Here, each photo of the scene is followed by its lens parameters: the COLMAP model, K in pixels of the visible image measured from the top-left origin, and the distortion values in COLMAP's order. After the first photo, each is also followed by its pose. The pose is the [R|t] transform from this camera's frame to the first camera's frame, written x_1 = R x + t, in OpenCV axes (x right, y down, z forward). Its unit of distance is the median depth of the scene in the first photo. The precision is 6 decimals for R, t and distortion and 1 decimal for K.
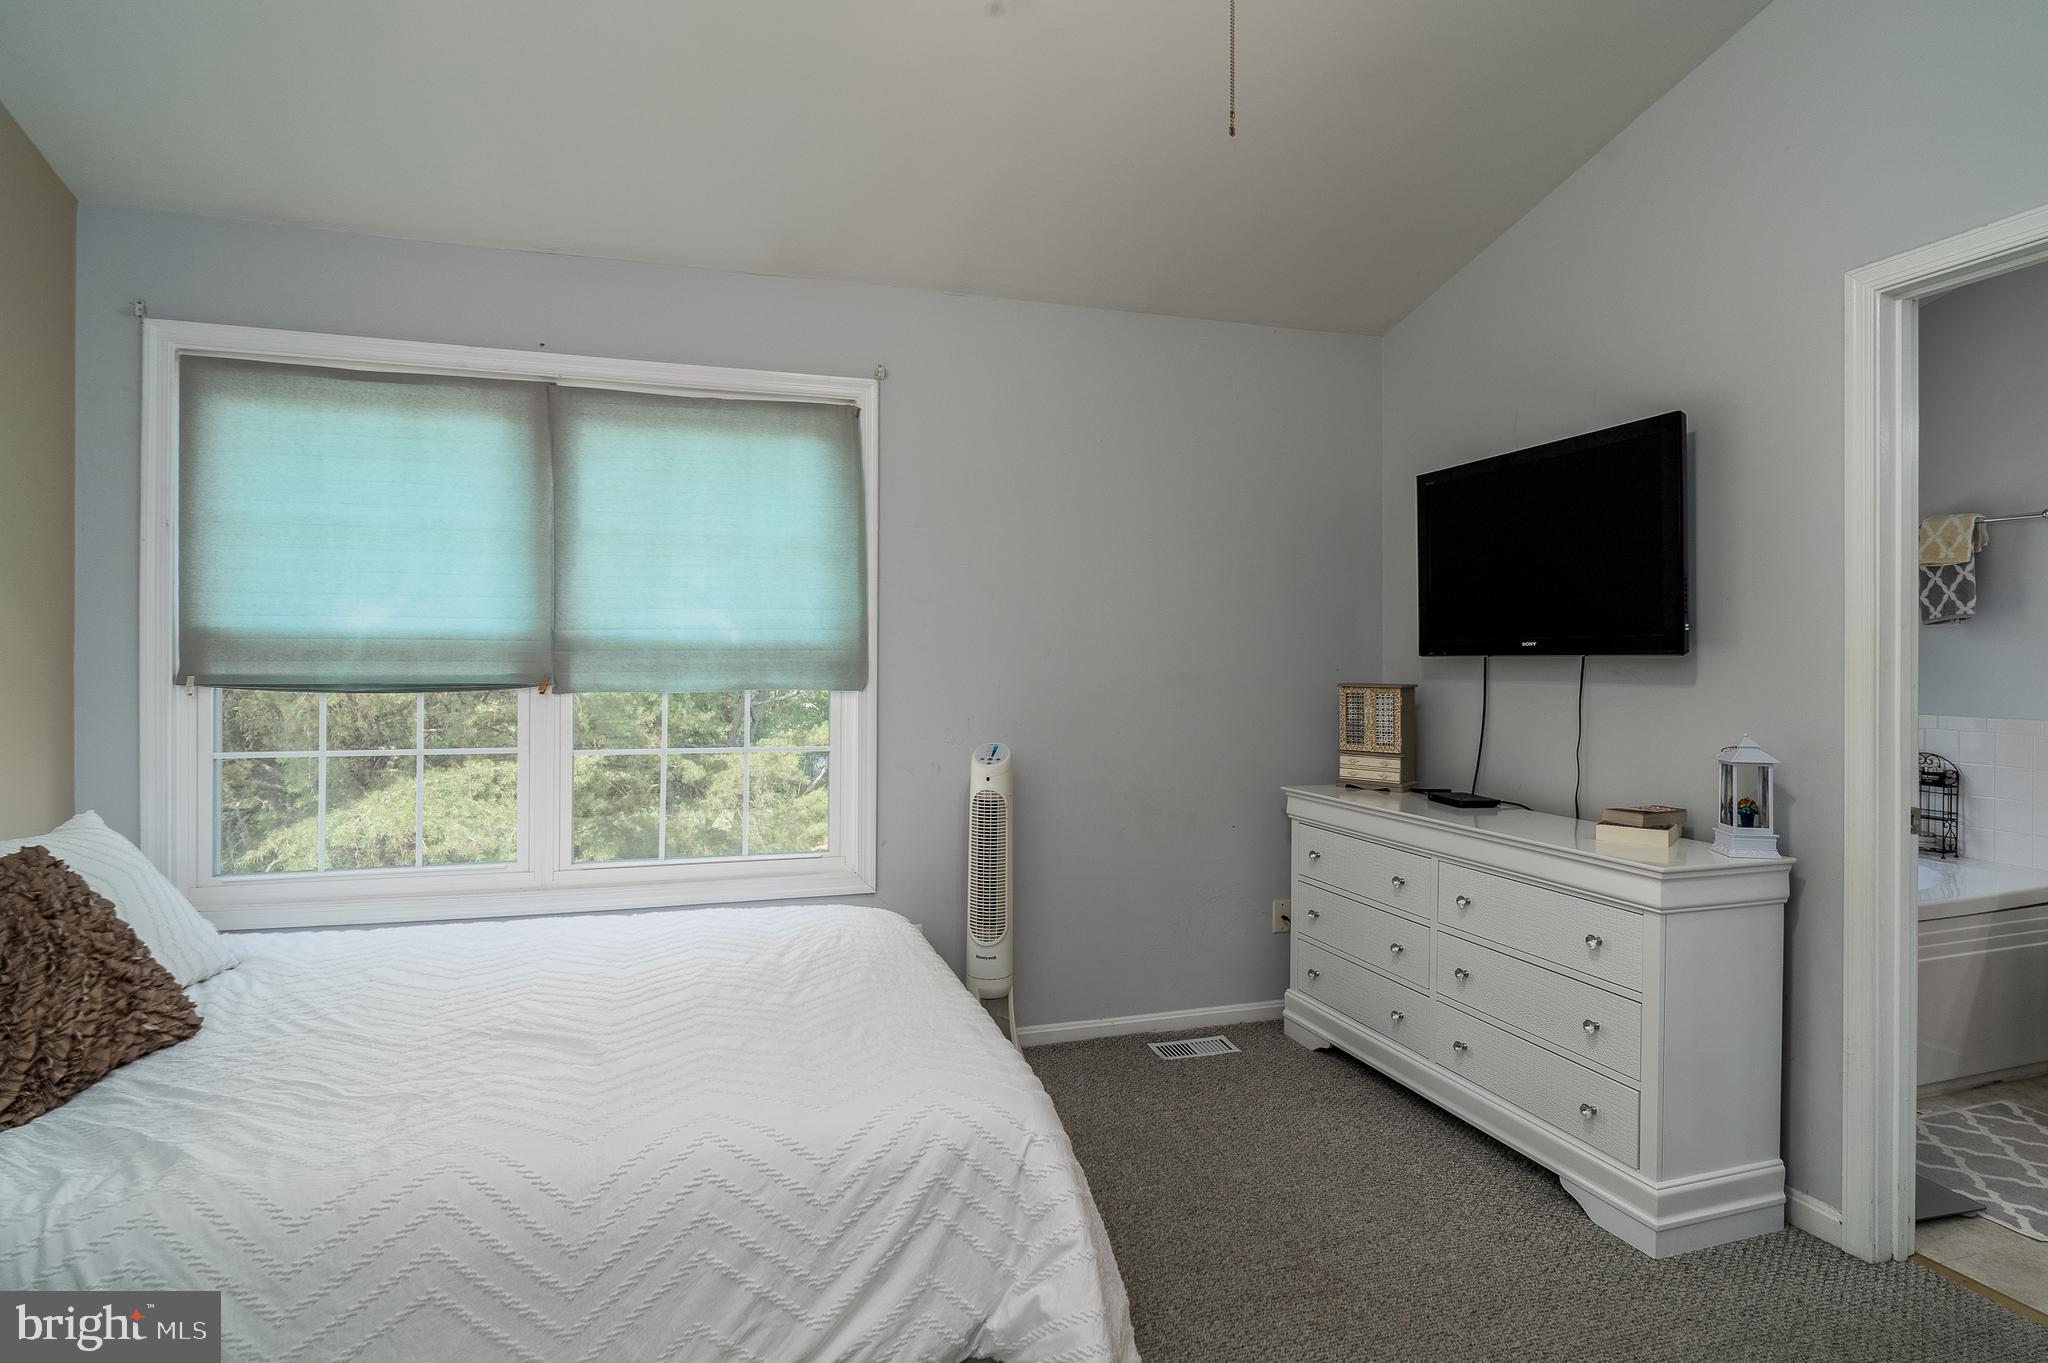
lens RADIAL K [[1050.4, 0, 1022.9], [0, 1050.4, 667.8], [0, 0, 1]] dist [-0.028176, -0.000228]
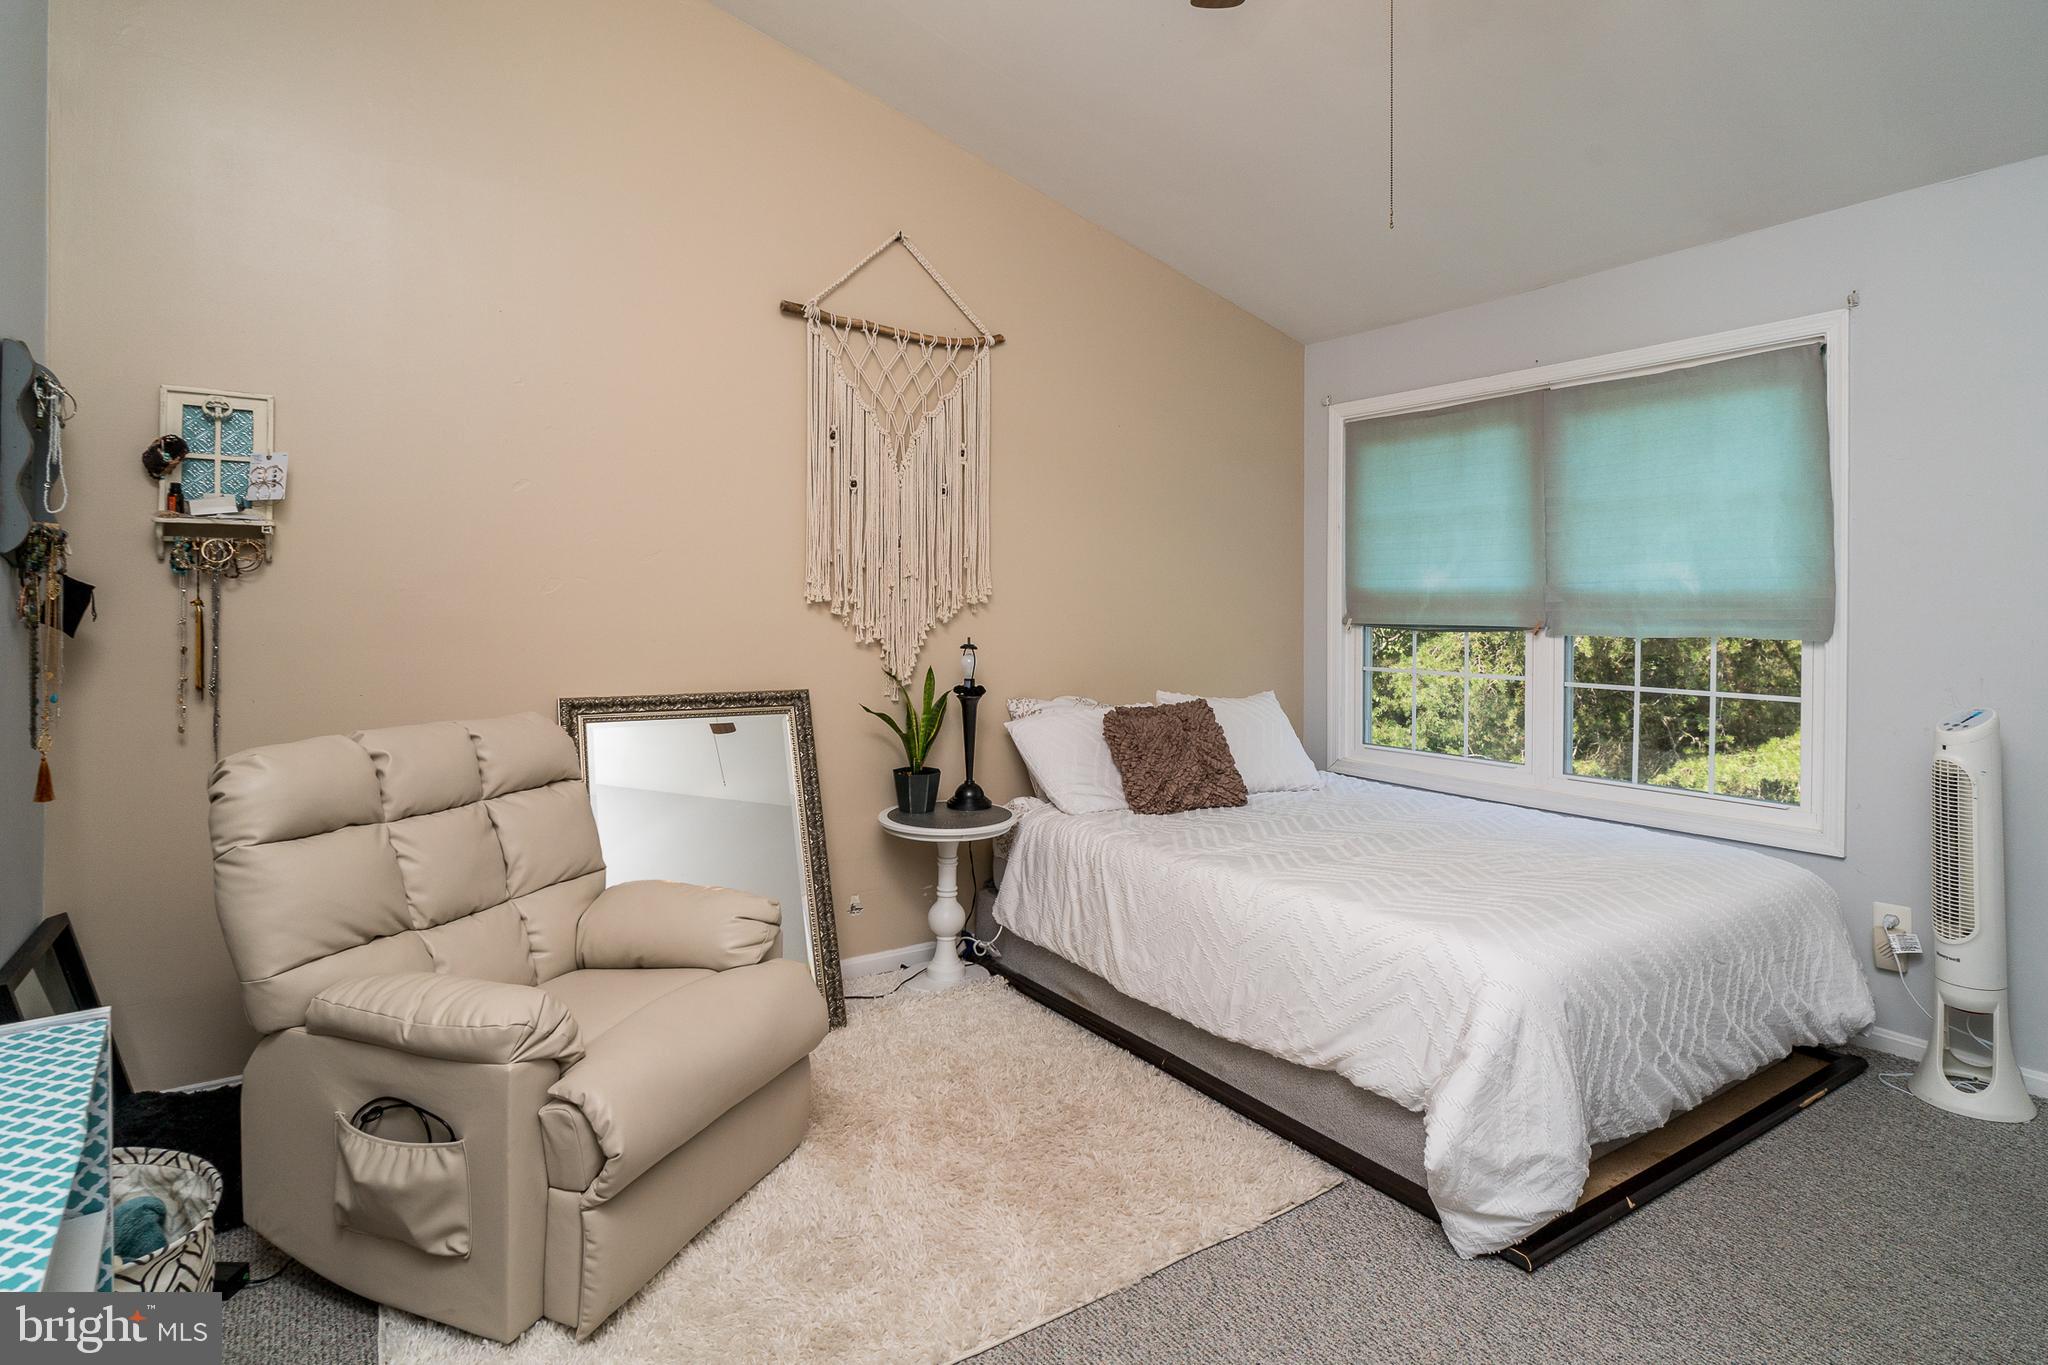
lens RADIAL K [[1061.7, 0, 1023.2], [0, 1061.7, 633.6], [0, 0, 1]] dist [-0.003295, 0.000066]
pose [[0.270306, 0.022359, -0.962515, 0.678797], [-0.004234, 0.999748, 0.022035, -0.004299], [0.962765, -0.001881, 0.270332, 0.046375]]
